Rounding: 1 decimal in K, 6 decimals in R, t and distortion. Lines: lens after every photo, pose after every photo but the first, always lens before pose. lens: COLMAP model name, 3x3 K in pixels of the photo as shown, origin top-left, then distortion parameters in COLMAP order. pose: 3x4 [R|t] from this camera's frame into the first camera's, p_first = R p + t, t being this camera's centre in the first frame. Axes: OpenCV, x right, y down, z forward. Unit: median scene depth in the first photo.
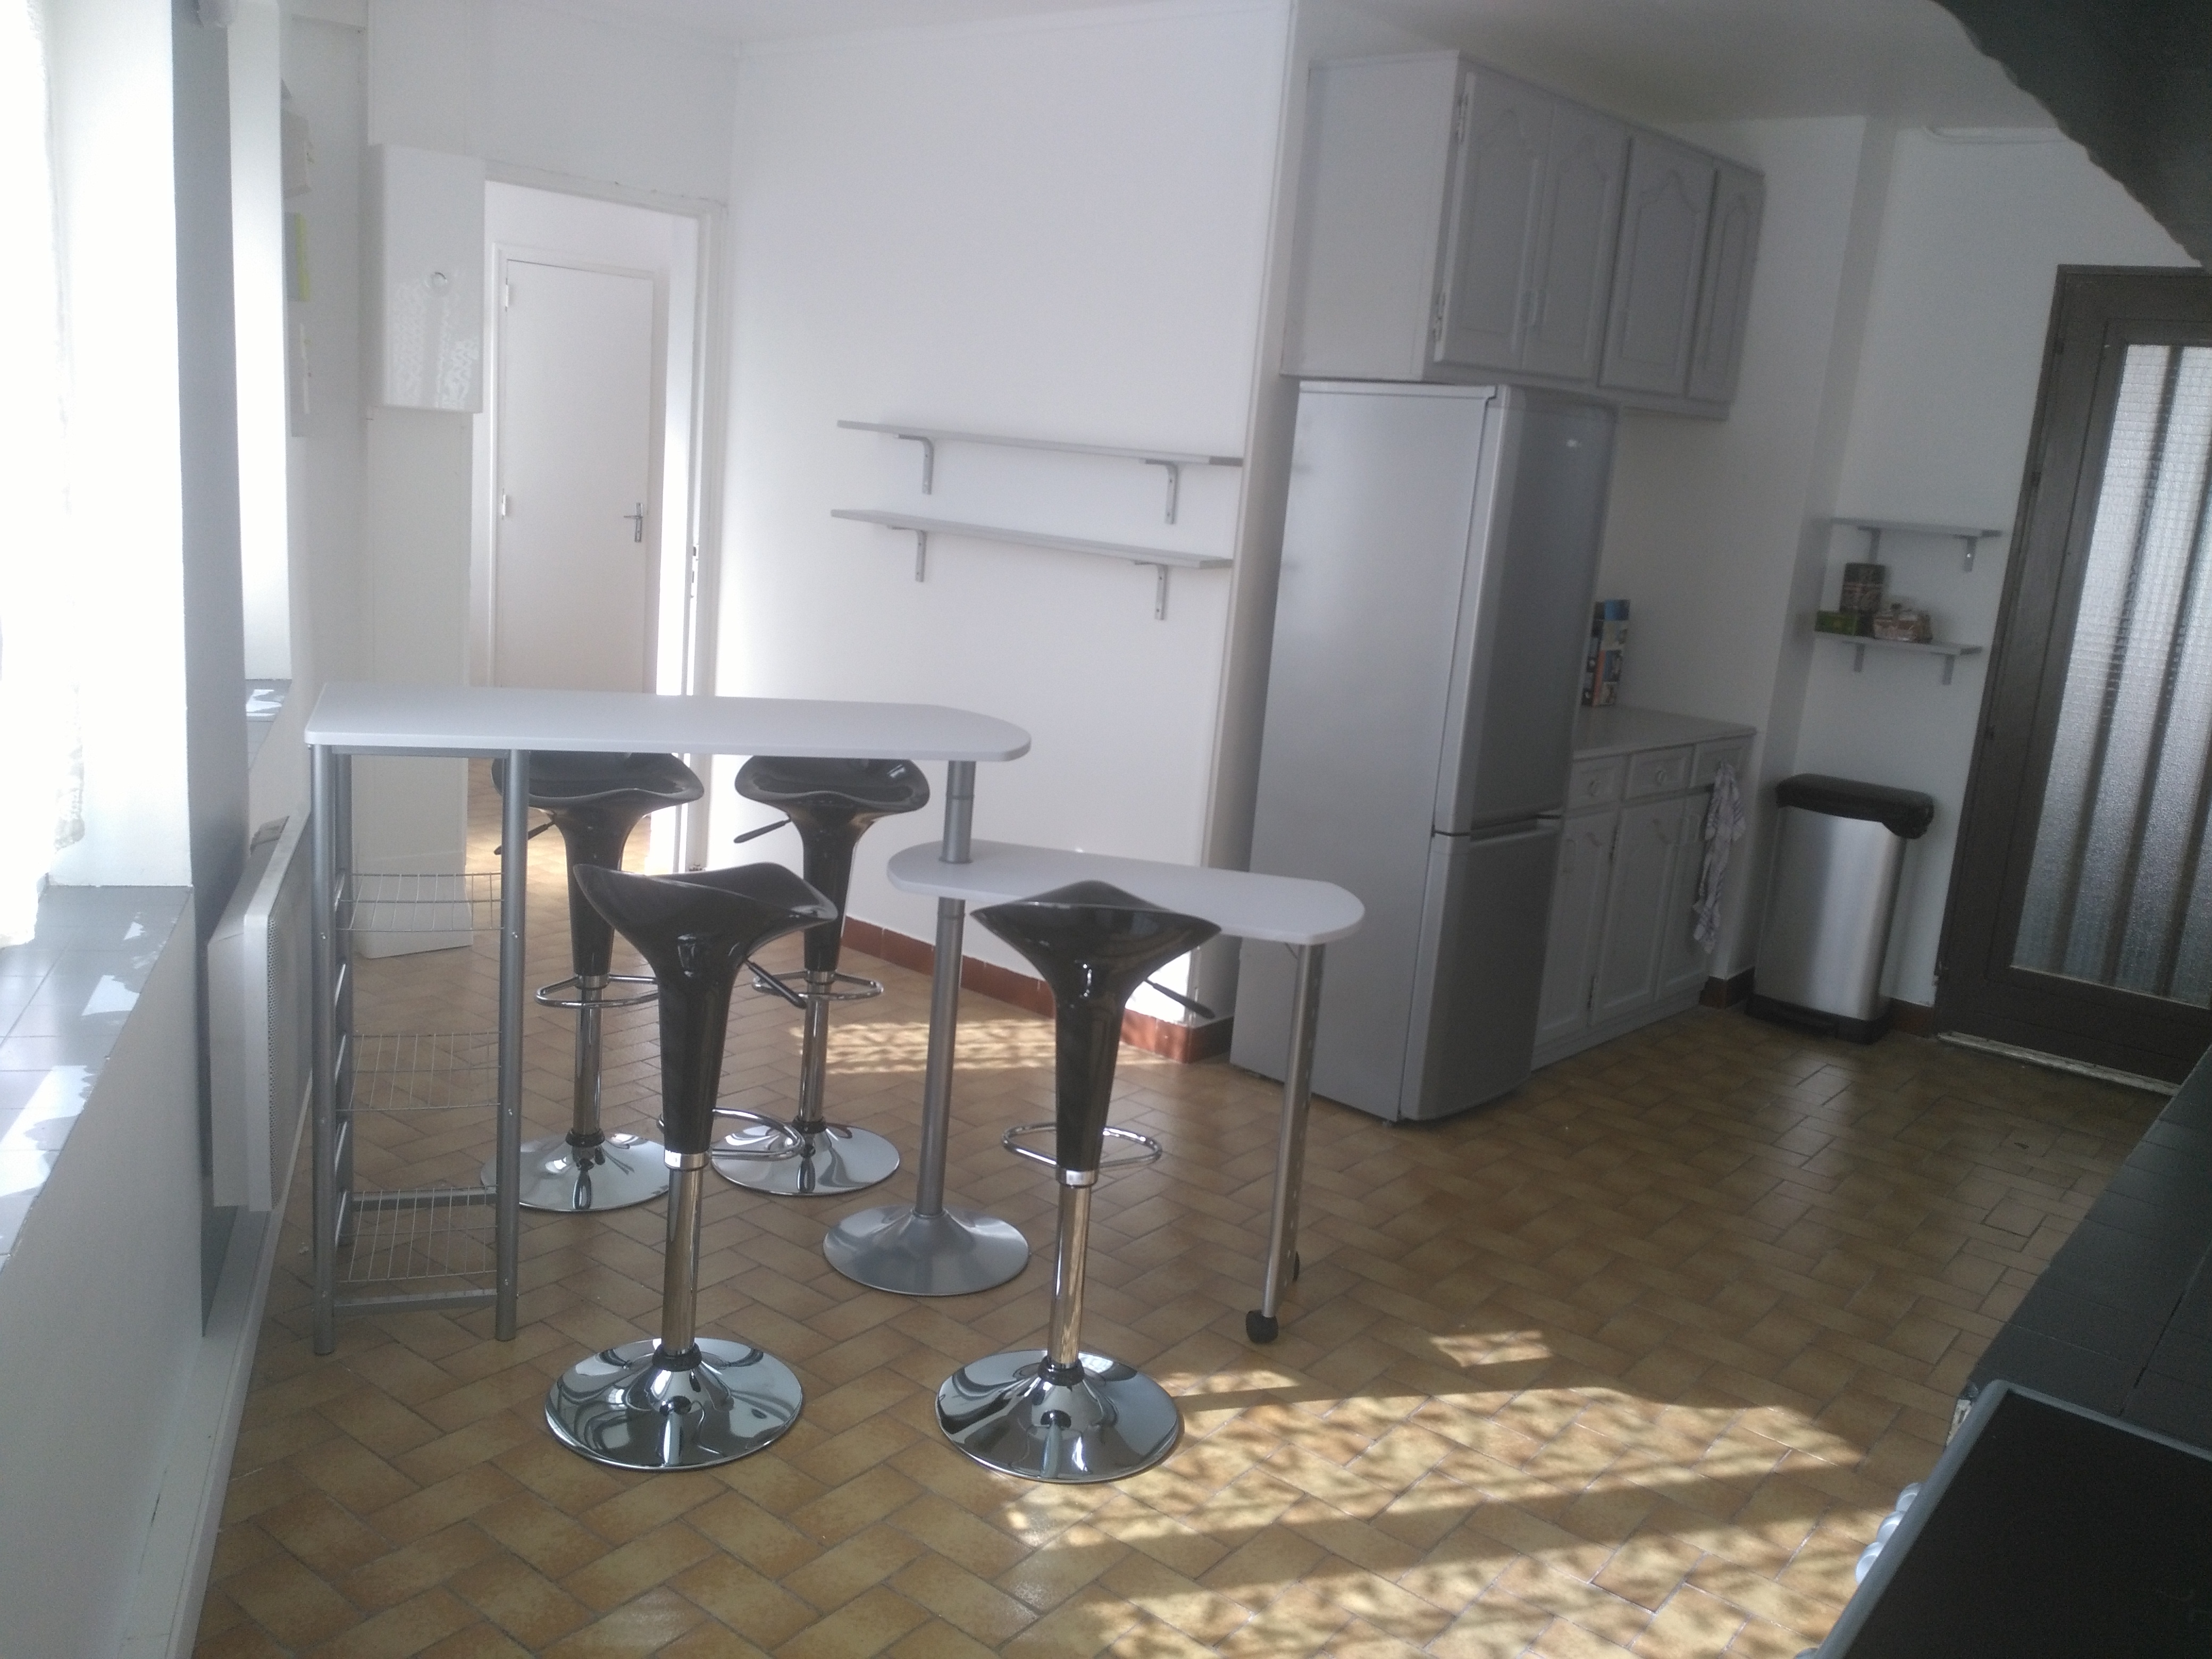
lens RADIAL K [[1851.7, 0, 1099.6], [0, 1851.7, 823.7], [0, 0, 1]] dist [0.033903, -0.110047]
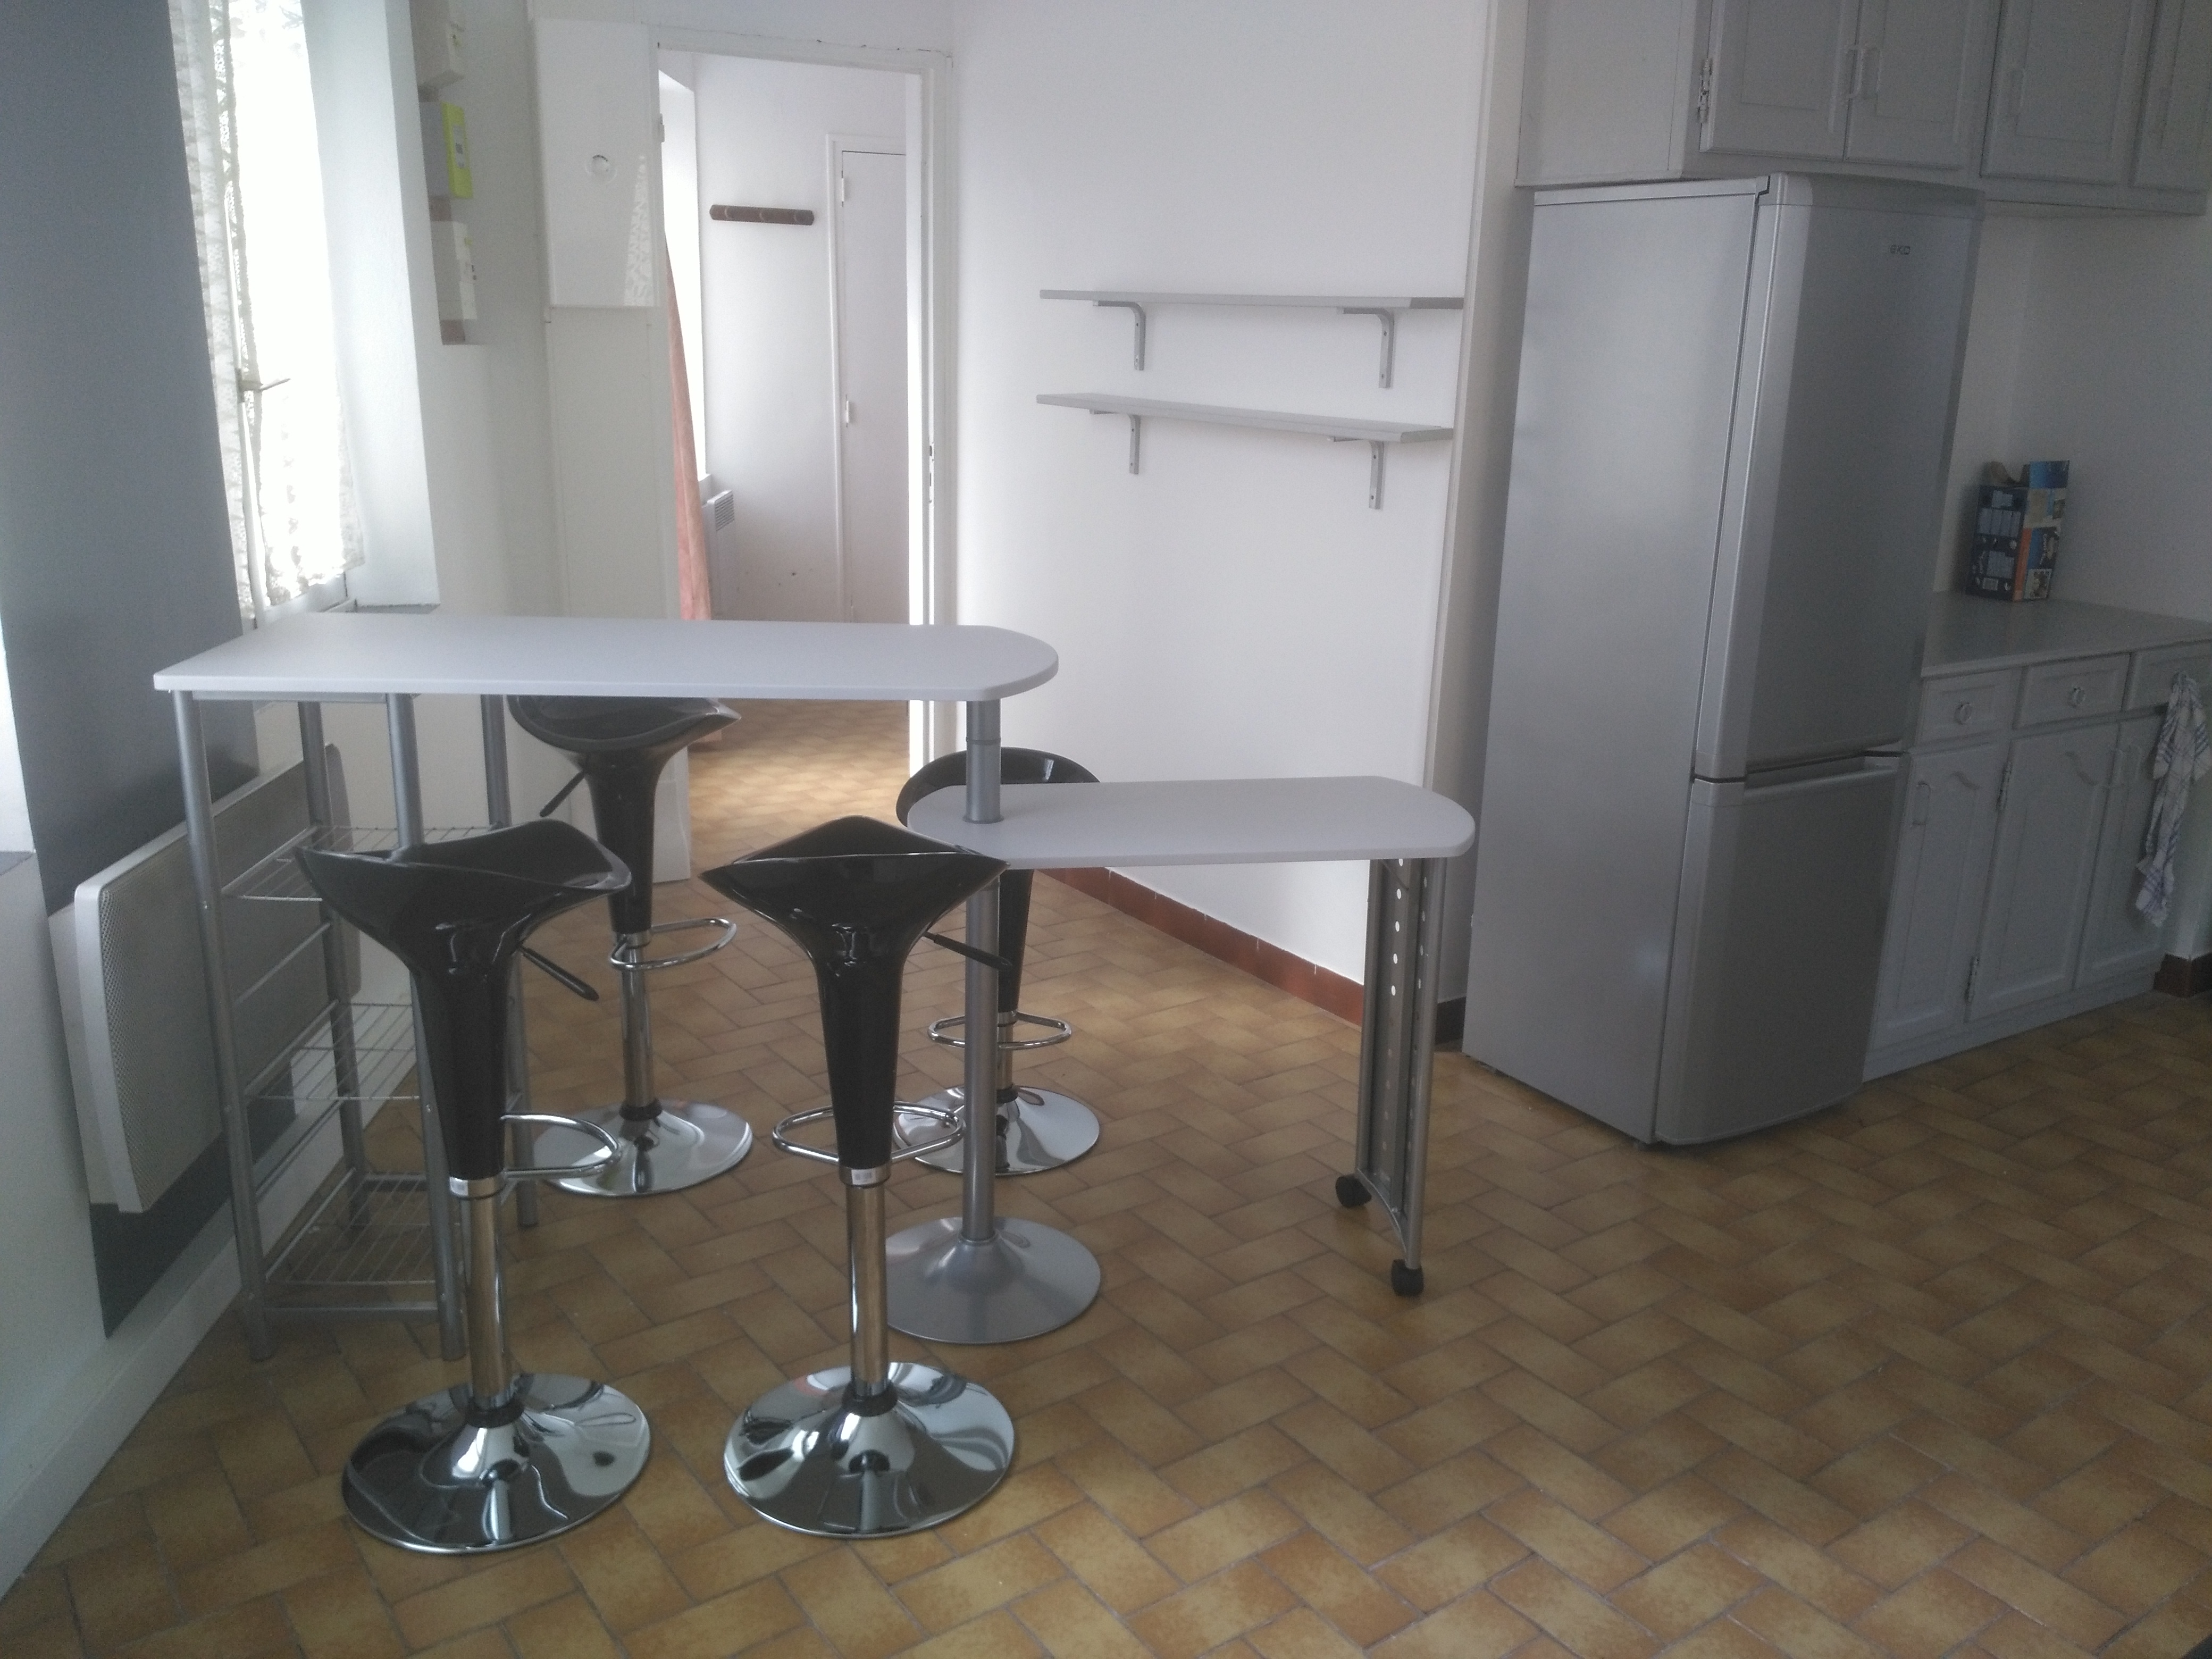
lens RADIAL K [[1851.7, 0, 1087.7], [0, 1851.7, 831.3], [0, 0, 1]] dist [0.033903, -0.110047]
pose [[0.955503, 0.015632, -0.294566, 0.147760], [0.001705, 0.998286, 0.058506, -0.015997], [0.294975, -0.056405, 0.953839, 0.170281]]
